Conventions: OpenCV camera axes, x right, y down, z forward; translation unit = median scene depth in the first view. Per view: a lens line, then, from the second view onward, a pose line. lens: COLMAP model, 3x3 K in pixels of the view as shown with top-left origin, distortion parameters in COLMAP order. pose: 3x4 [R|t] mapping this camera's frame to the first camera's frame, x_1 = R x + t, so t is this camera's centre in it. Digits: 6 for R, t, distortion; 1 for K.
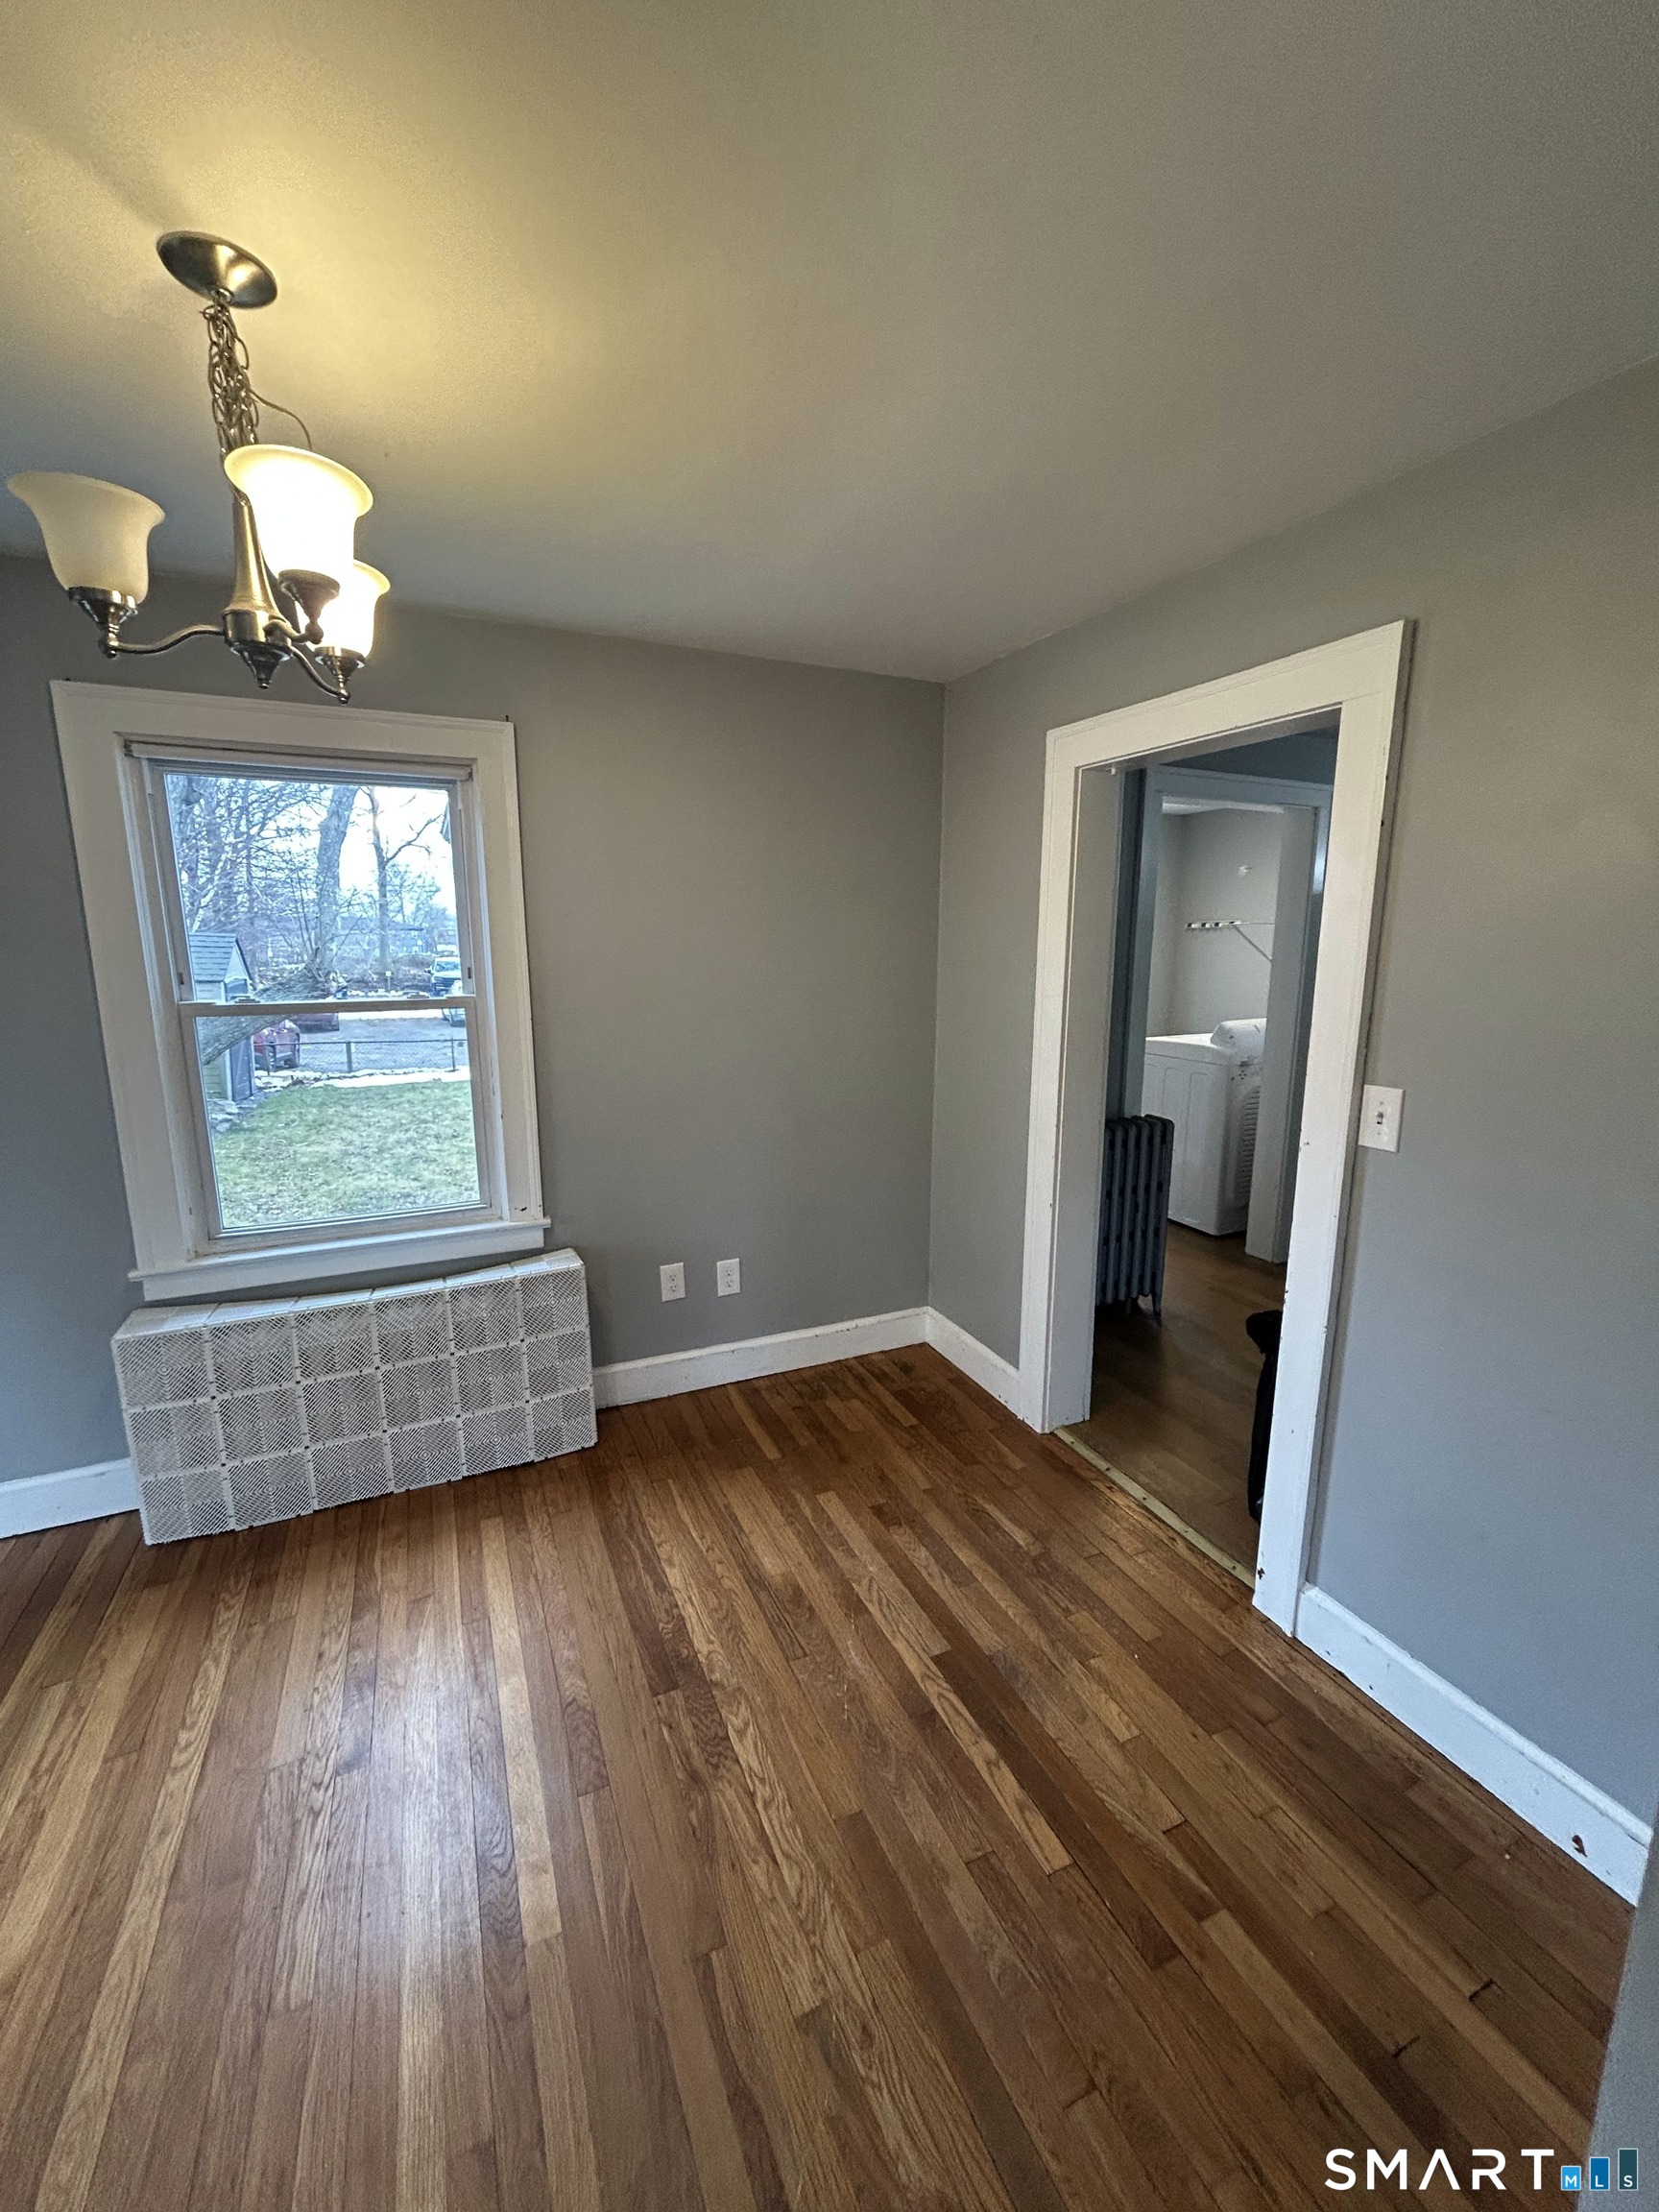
lens RADIAL K [[890.1, 0, 829.5], [0, 890.1, 1106.0], [0, 0, 1]] dist [-0.000543, 0.002012]
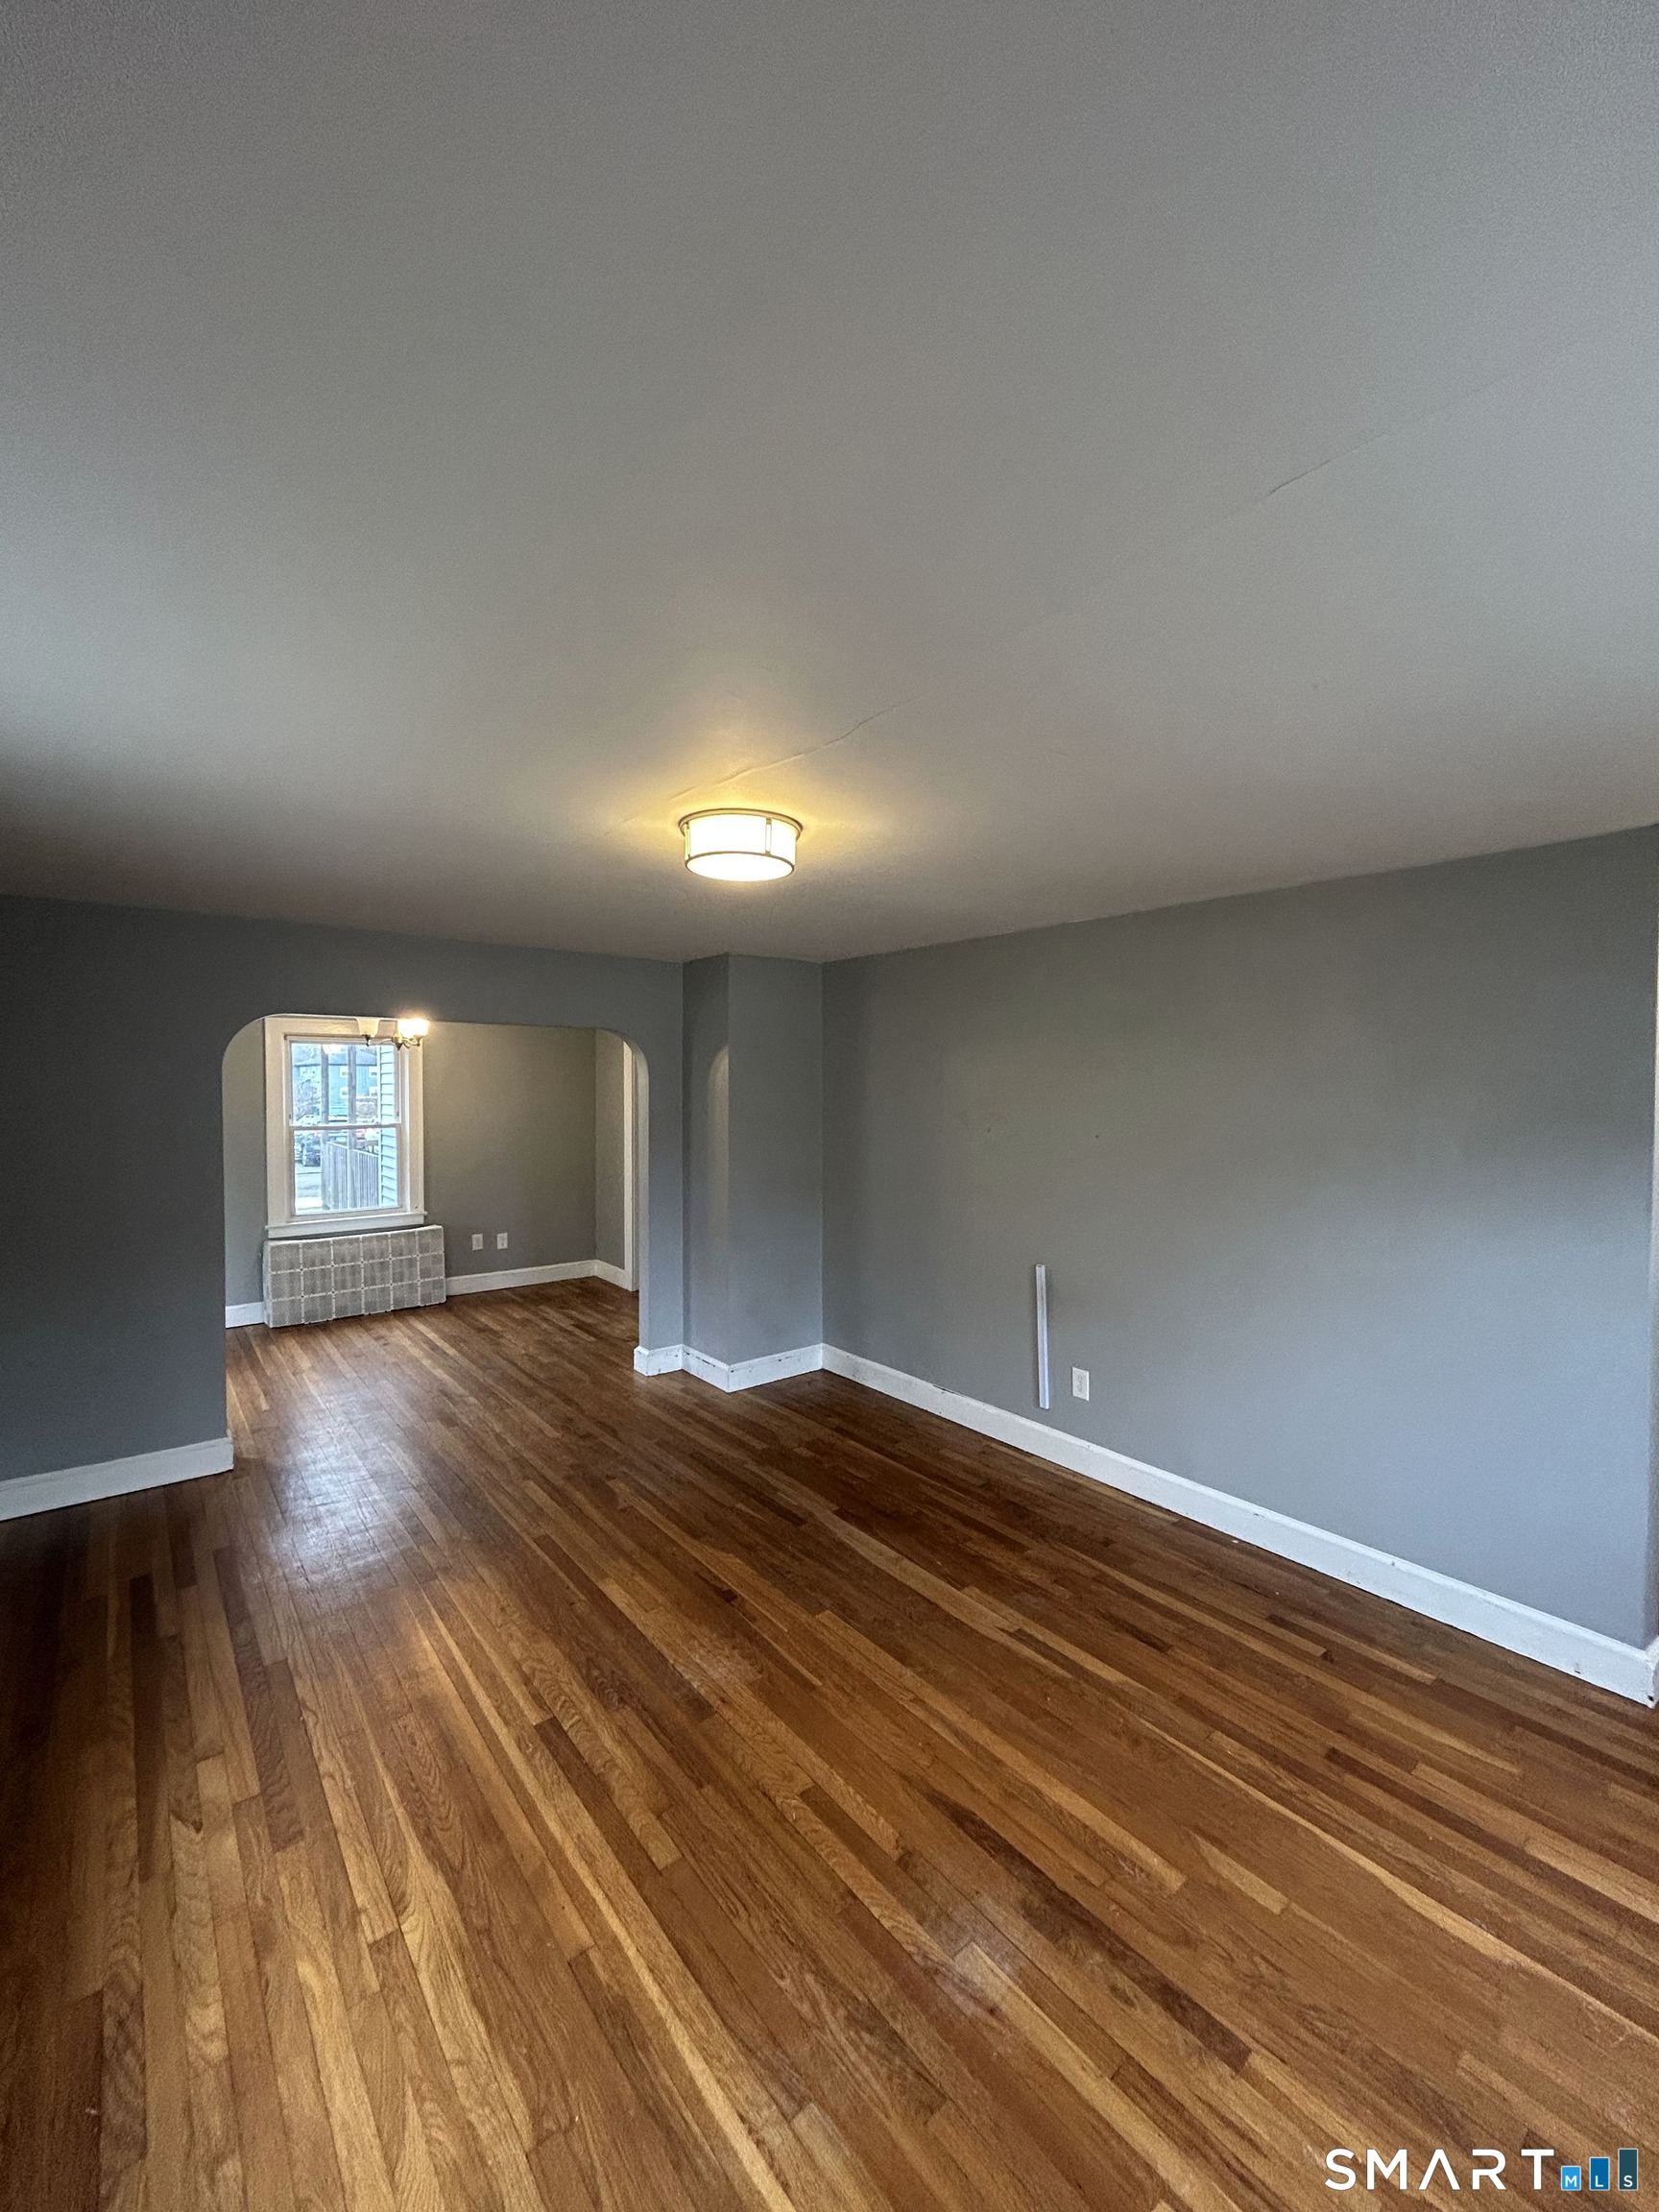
lens RADIAL K [[879.4, 0, 824.4], [0, 879.4, 1112.4], [0, 0, 1]] dist [-0.000608, 0.000079]
pose [[0.969550, -0.004073, 0.244862, 0.195163], [0.041312, 0.988252, -0.147142, 0.313154], [-0.241386, 0.152777, 0.958328, -2.005805]]
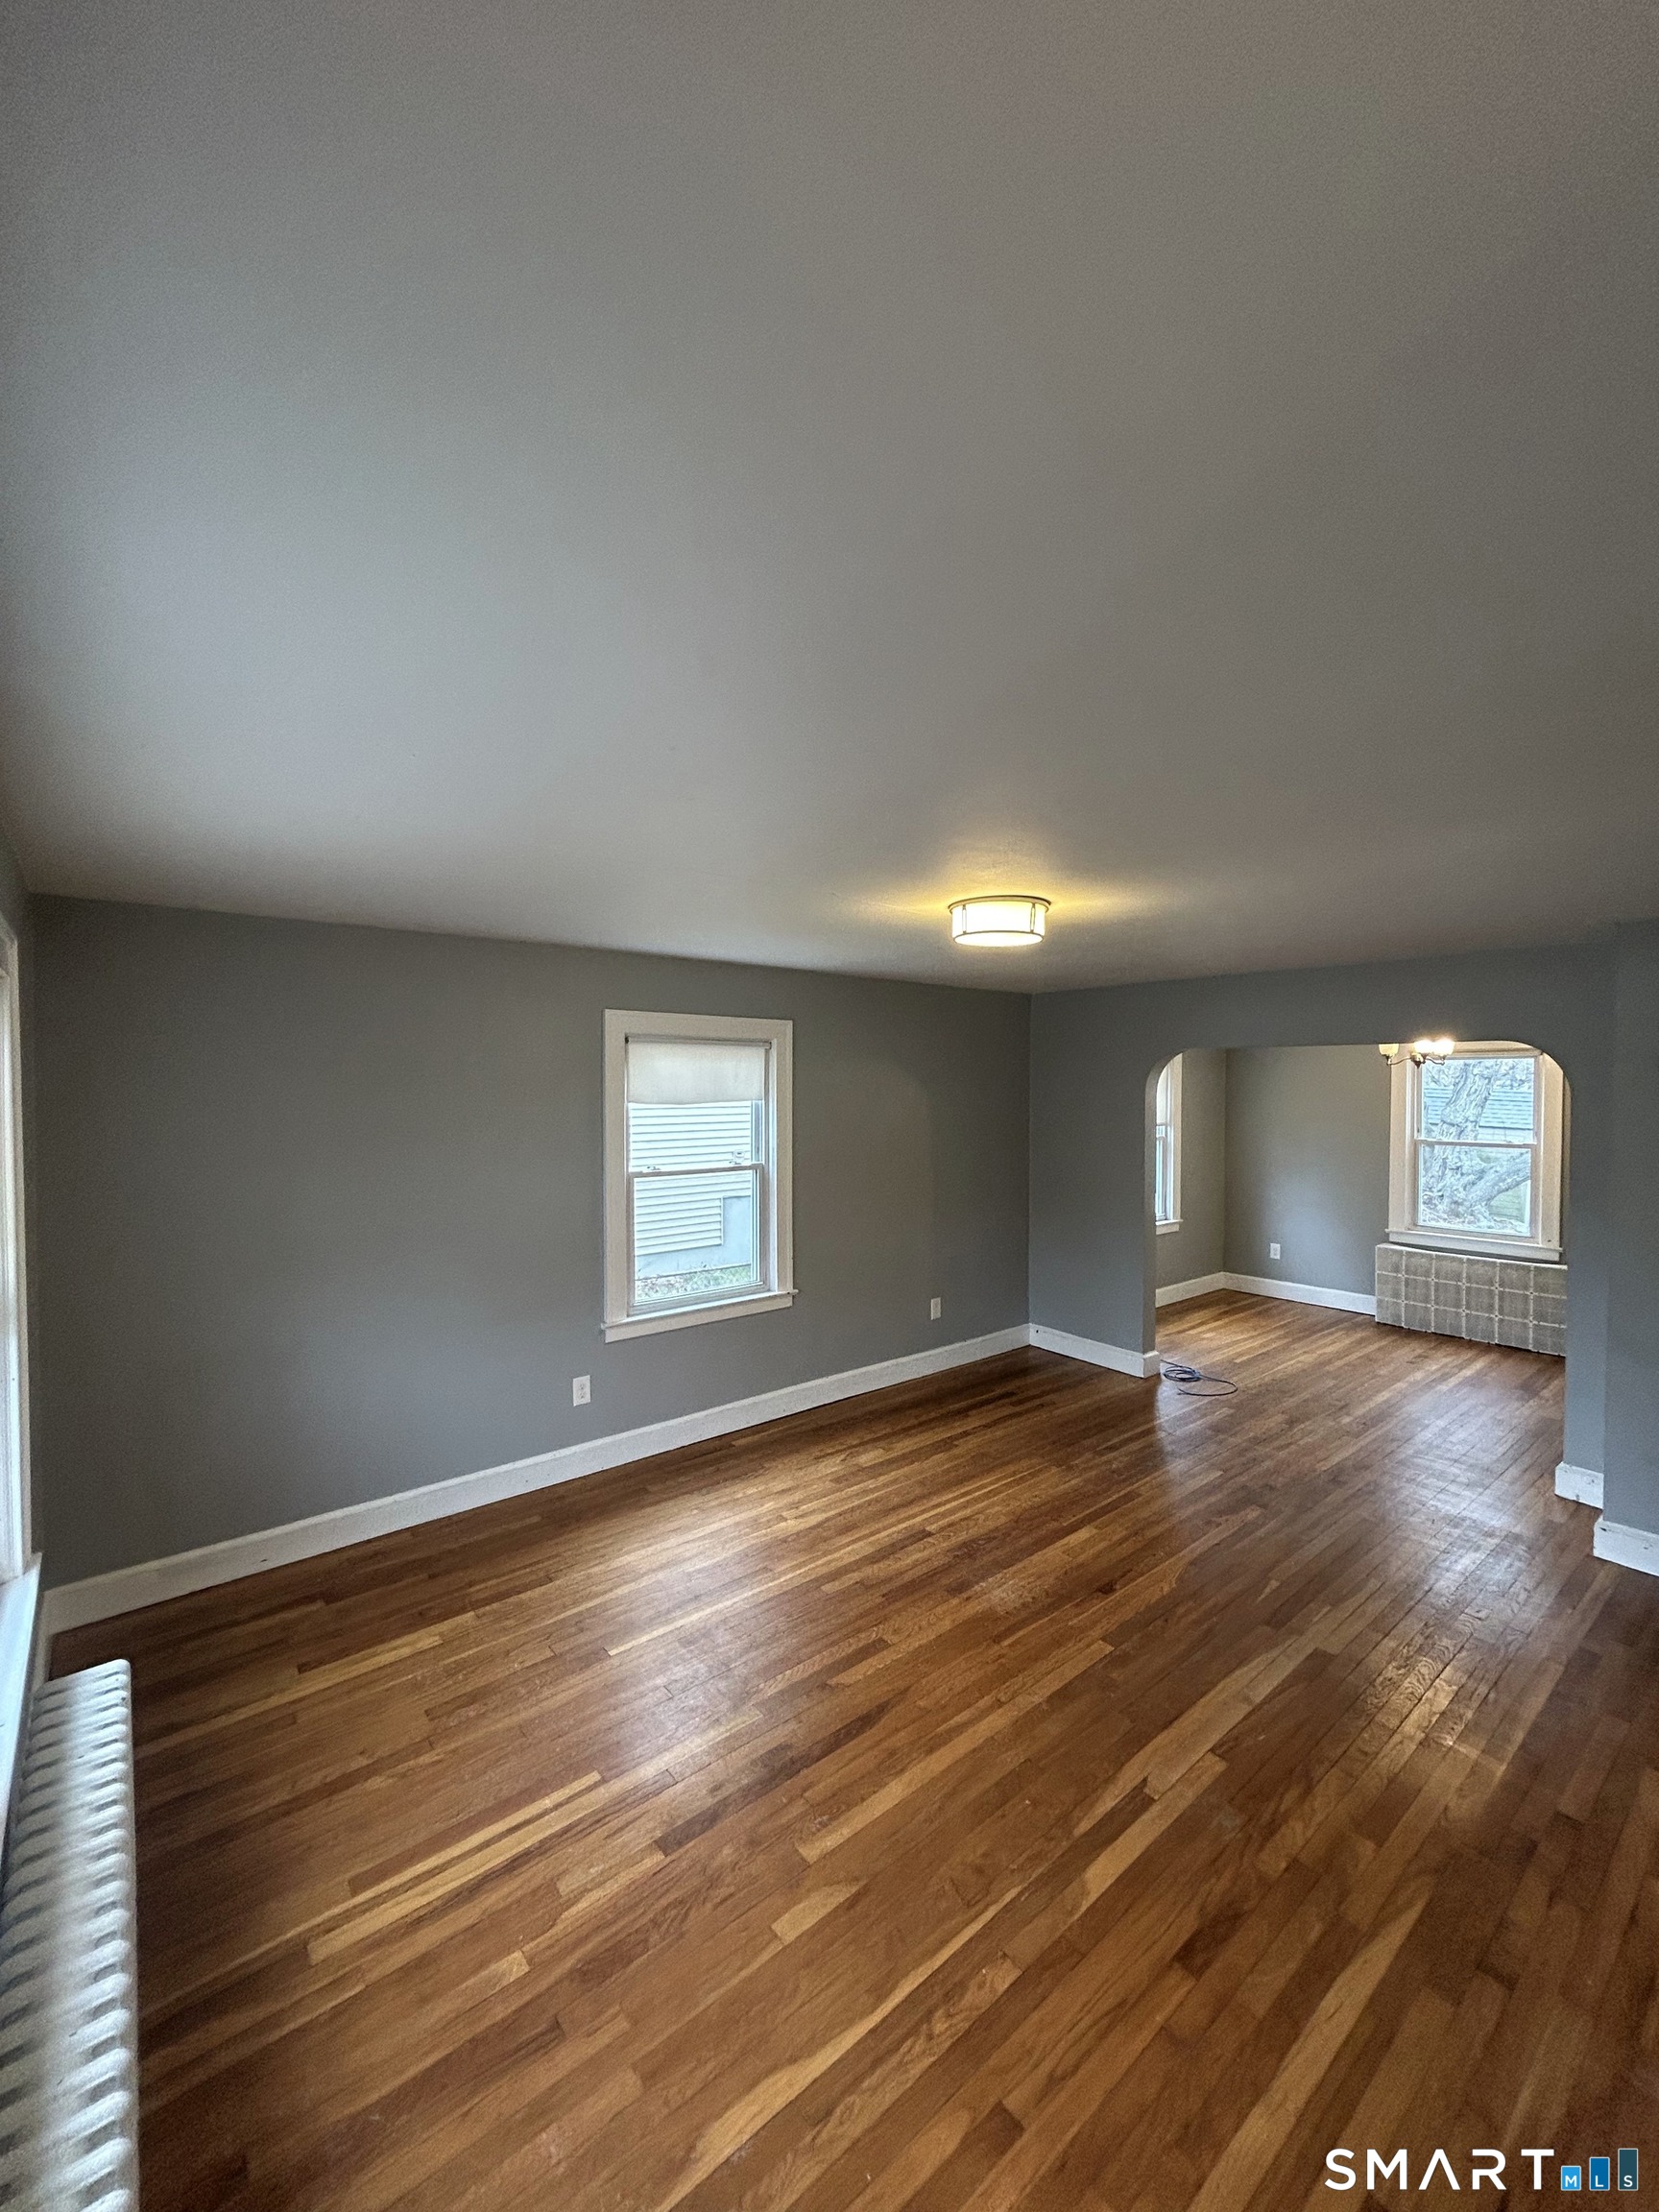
lens RADIAL K [[885.1, 0, 841.3], [0, 885.1, 1104.1], [0, 0, 1]] dist [-0.000067, 0.000313]
pose [[0.266612, 0.022503, -0.963541, 1.537930], [-0.177443, 0.983784, -0.026123, 0.179678], [0.947329, 0.177939, 0.266281, -1.549371]]
